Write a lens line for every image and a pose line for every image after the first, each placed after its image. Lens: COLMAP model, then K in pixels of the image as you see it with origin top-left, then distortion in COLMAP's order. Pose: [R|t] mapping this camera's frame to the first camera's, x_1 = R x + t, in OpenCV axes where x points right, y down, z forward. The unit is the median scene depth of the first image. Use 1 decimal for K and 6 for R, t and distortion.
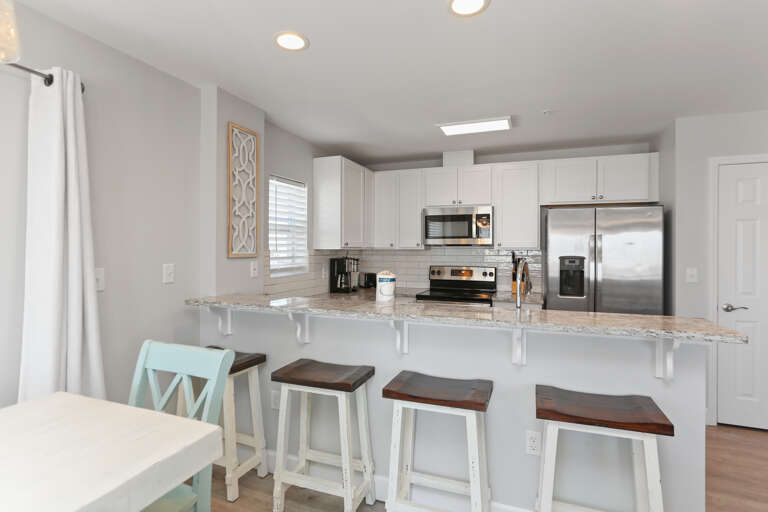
lens RADIAL K [[389.6, 0, 380.6], [0, 389.6, 246.0], [0, 0, 1]] dist [-0.058804, 0.039478]
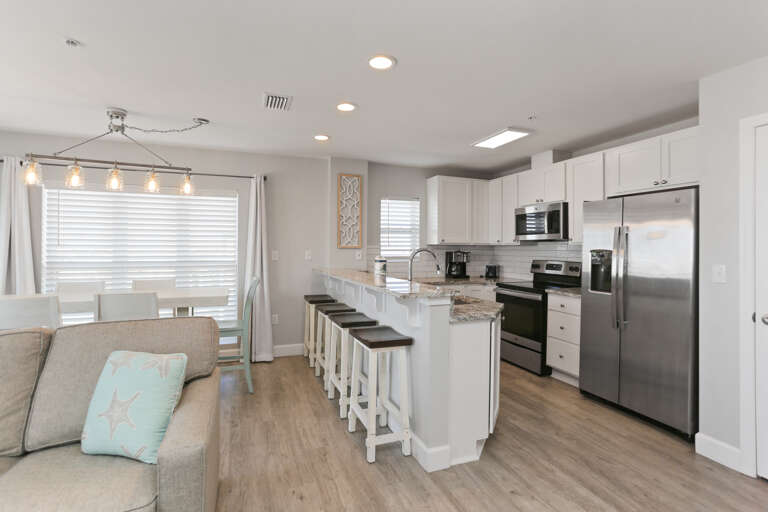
lens RADIAL K [[389.6, 0, 380.6], [0, 389.6, 246.0], [0, 0, 1]] dist [-0.058804, 0.039478]
pose [[0.650606, -0.001753, -0.759413, 0.858854], [-0.001849, 0.999991, -0.003893, 0.021268], [0.759413, 0.003937, 0.650597, -0.035088]]
